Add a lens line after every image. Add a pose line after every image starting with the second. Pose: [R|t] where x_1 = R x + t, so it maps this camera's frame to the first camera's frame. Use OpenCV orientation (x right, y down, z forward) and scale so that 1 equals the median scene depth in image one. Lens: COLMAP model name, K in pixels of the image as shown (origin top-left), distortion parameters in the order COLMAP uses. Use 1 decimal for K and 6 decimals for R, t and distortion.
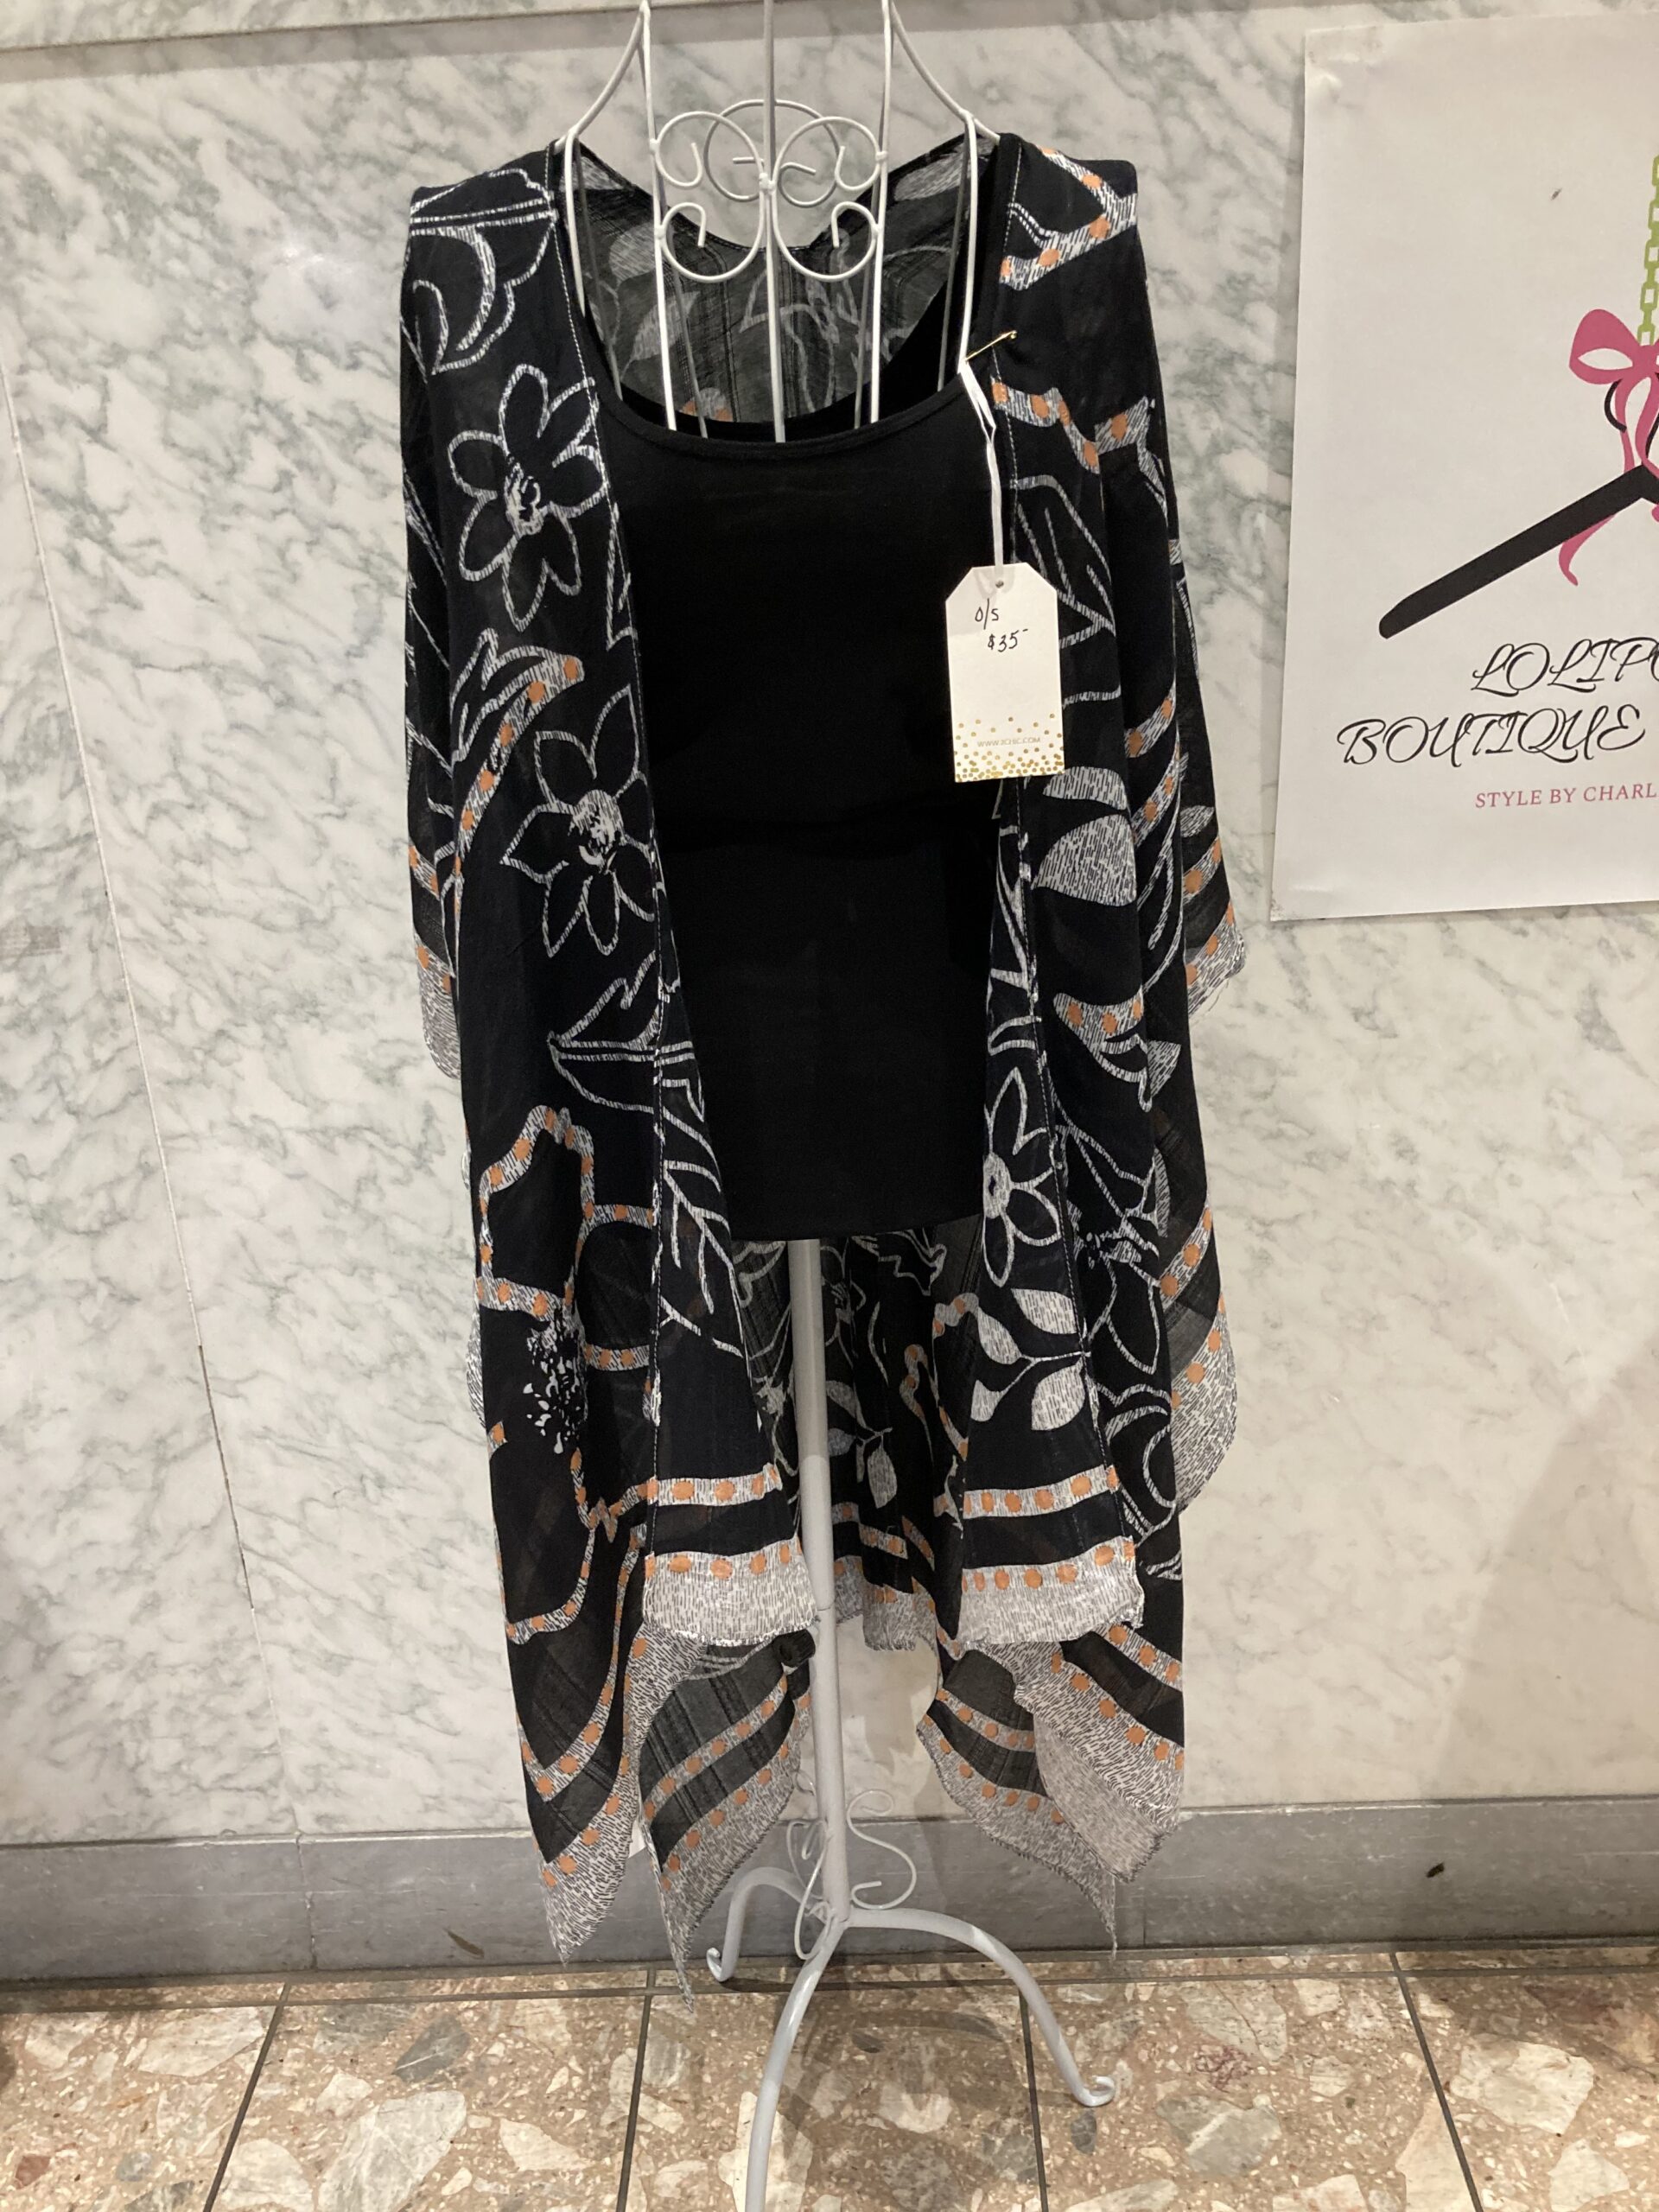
lens RADIAL K [[1830.3, 0, 829.8], [0, 1830.3, 1109.7], [0, 0, 1]] dist [0.007960, 0.014709]
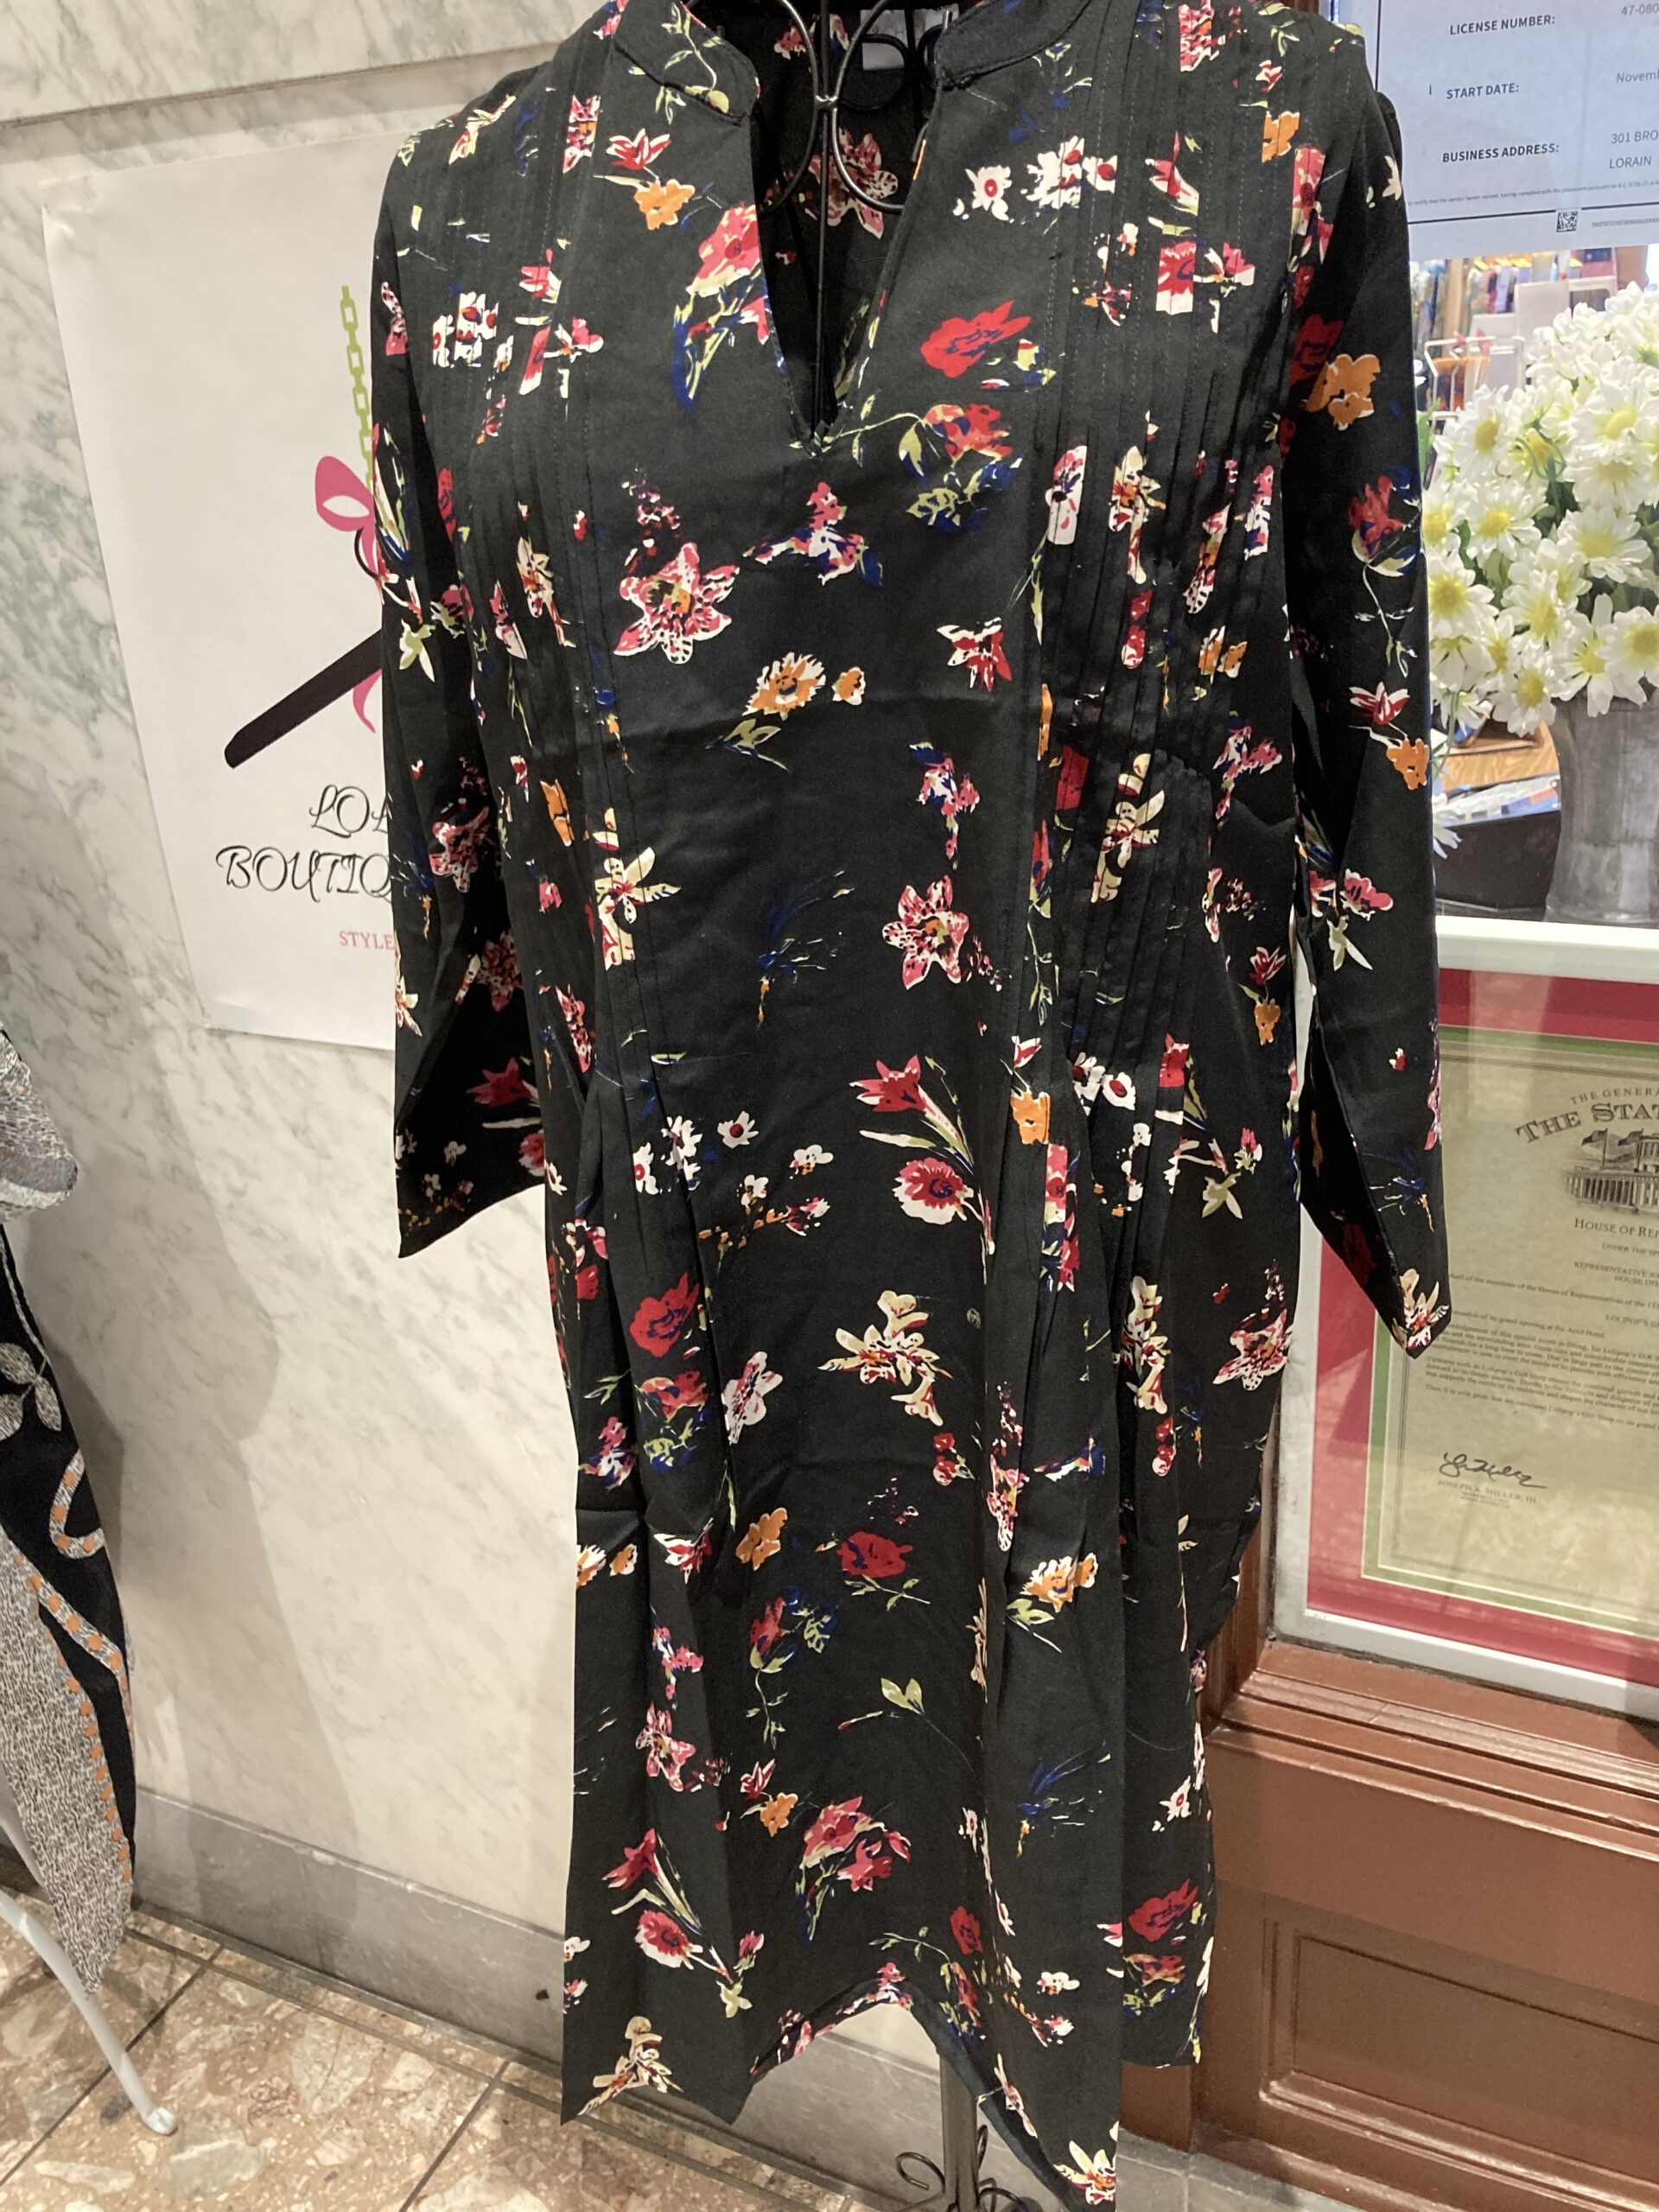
lens RADIAL K [[1830.3, 0, 832.9], [0, 1830.3, 1096.2], [0, 0, 1]] dist [0.007960, 0.014709]
pose [[0.908495, 0.156100, -0.387647, 0.909504], [-0.142920, 0.987740, 0.062798, -0.169661], [0.392697, -0.001649, 0.919666, 0.185316]]
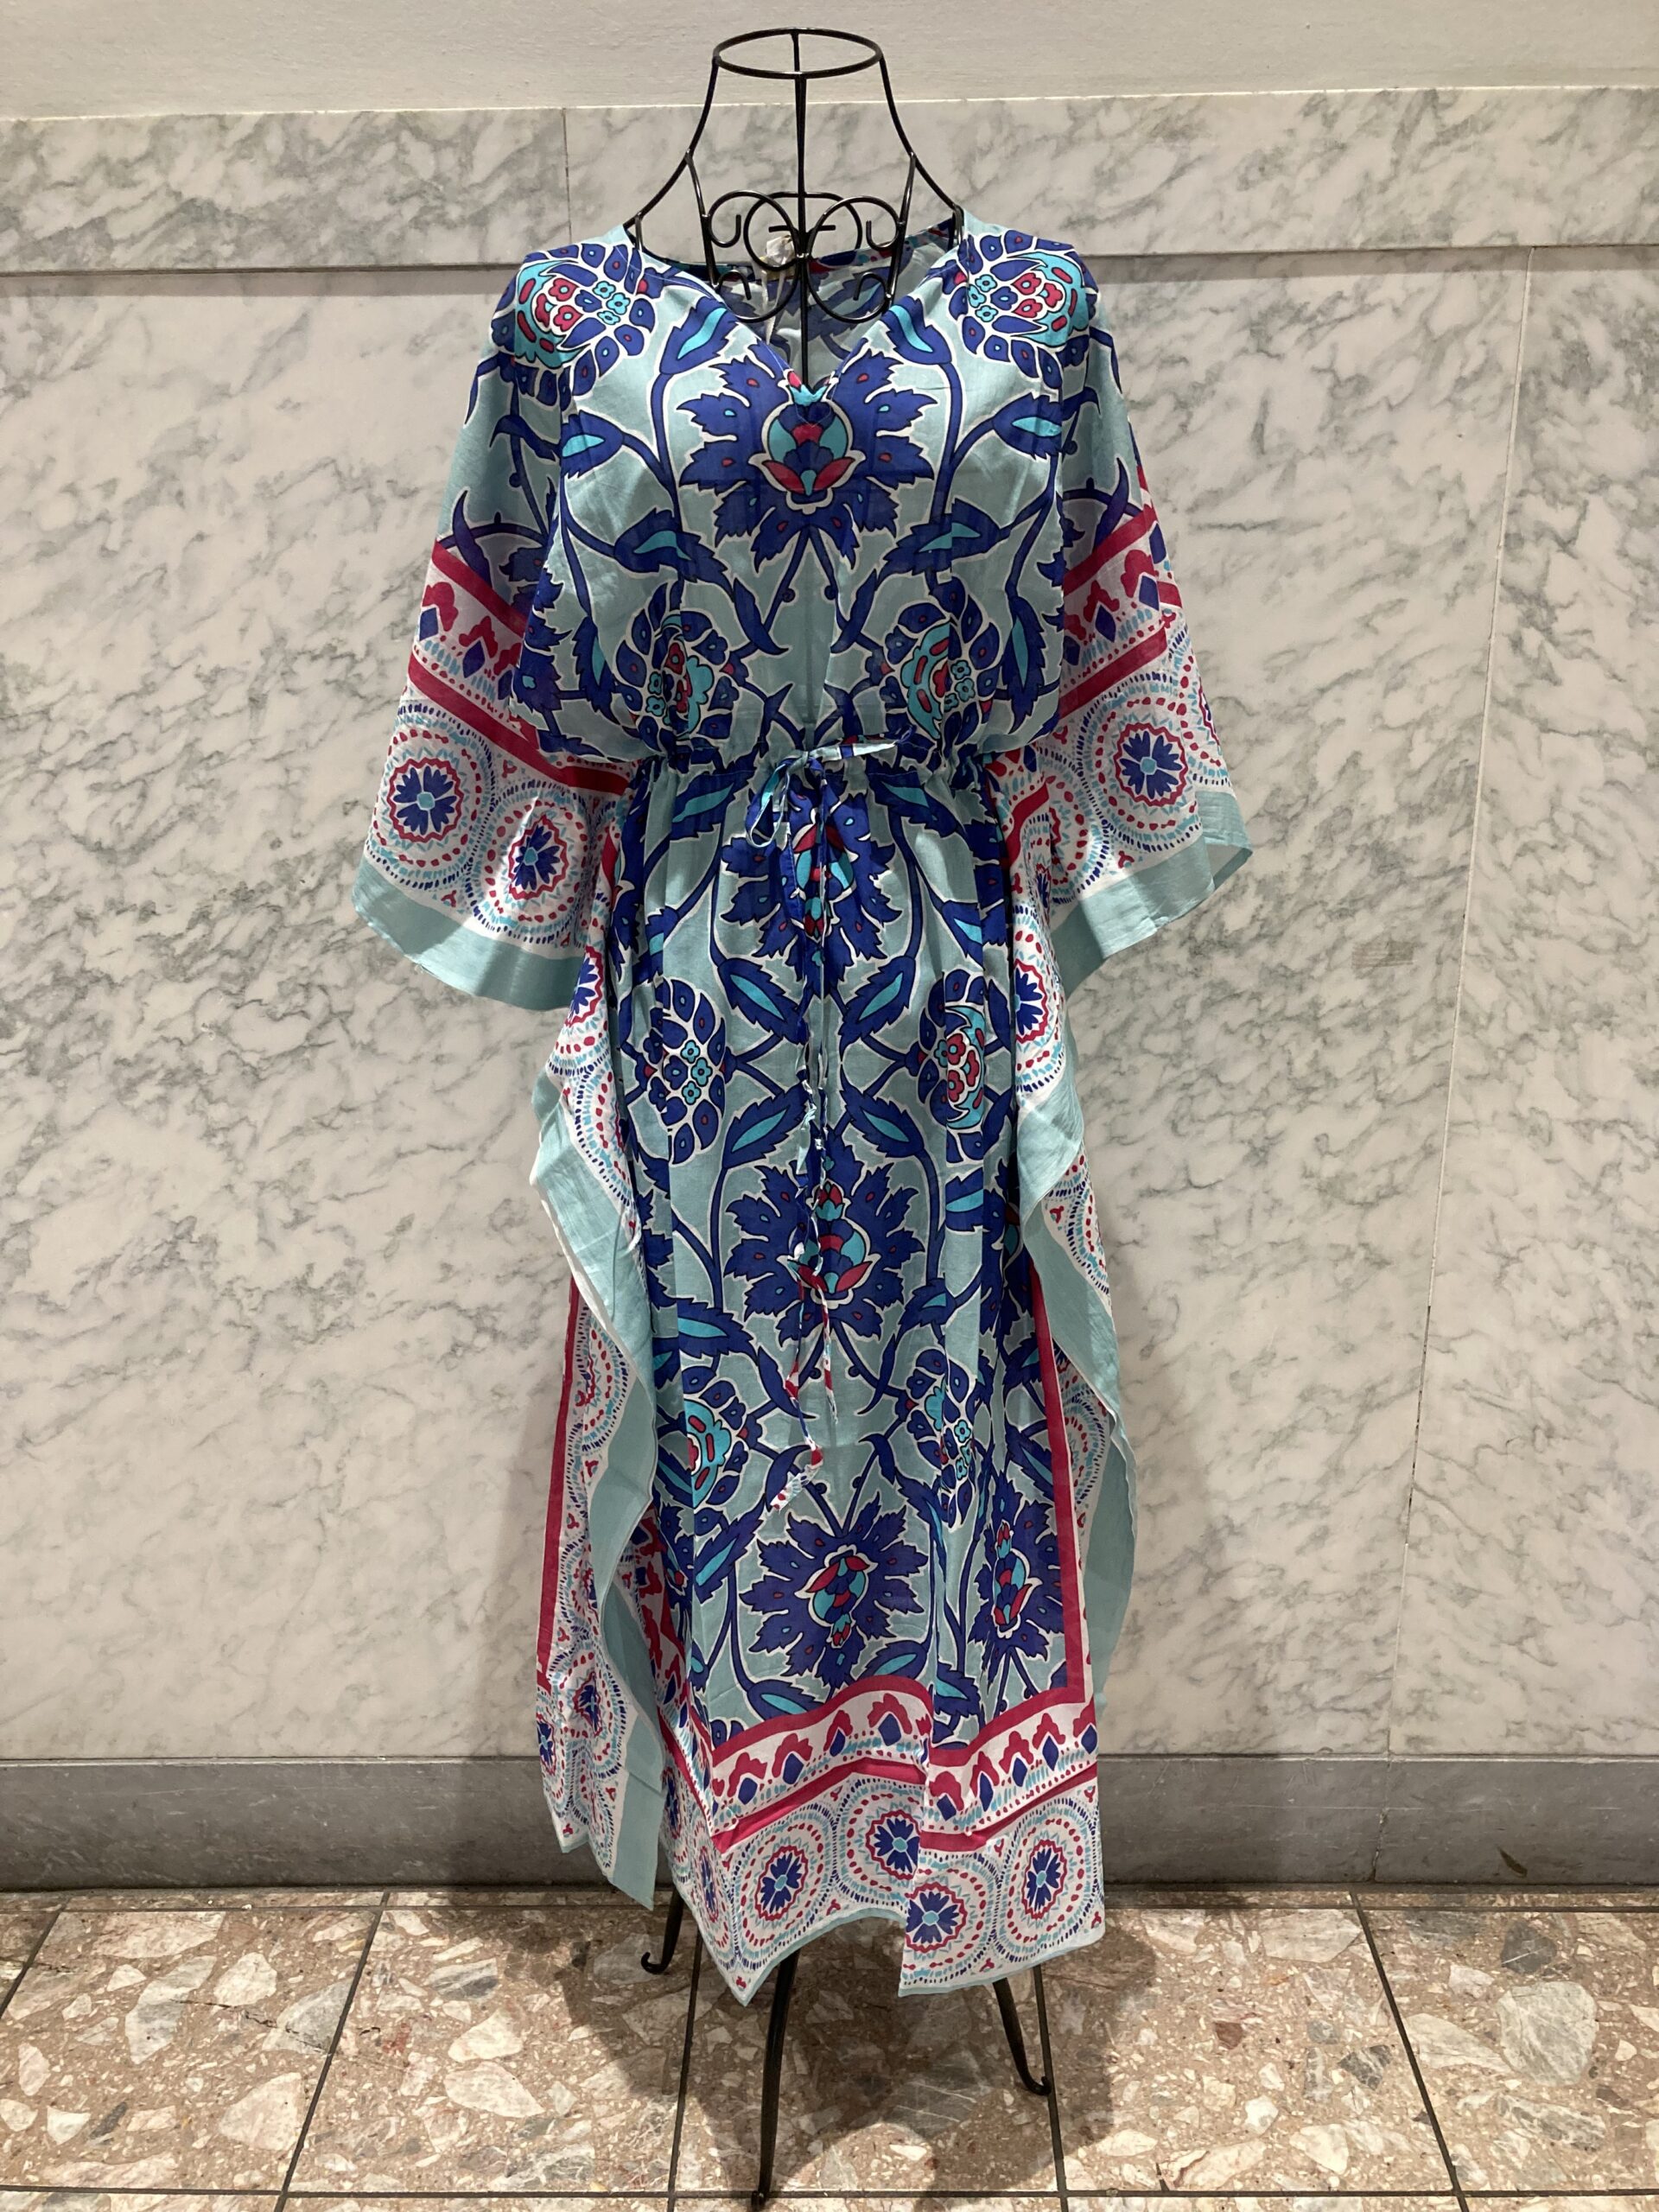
lens RADIAL K [[1830.3, 0, 828.1], [0, 1830.3, 1110.2], [0, 0, 1]] dist [0.007960, 0.014709]
pose [[0.999205, 0.036023, 0.017101, -0.778240], [-0.034848, 0.997301, -0.064627, 0.096084], [-0.019383, 0.063979, 0.997763, -0.177532]]
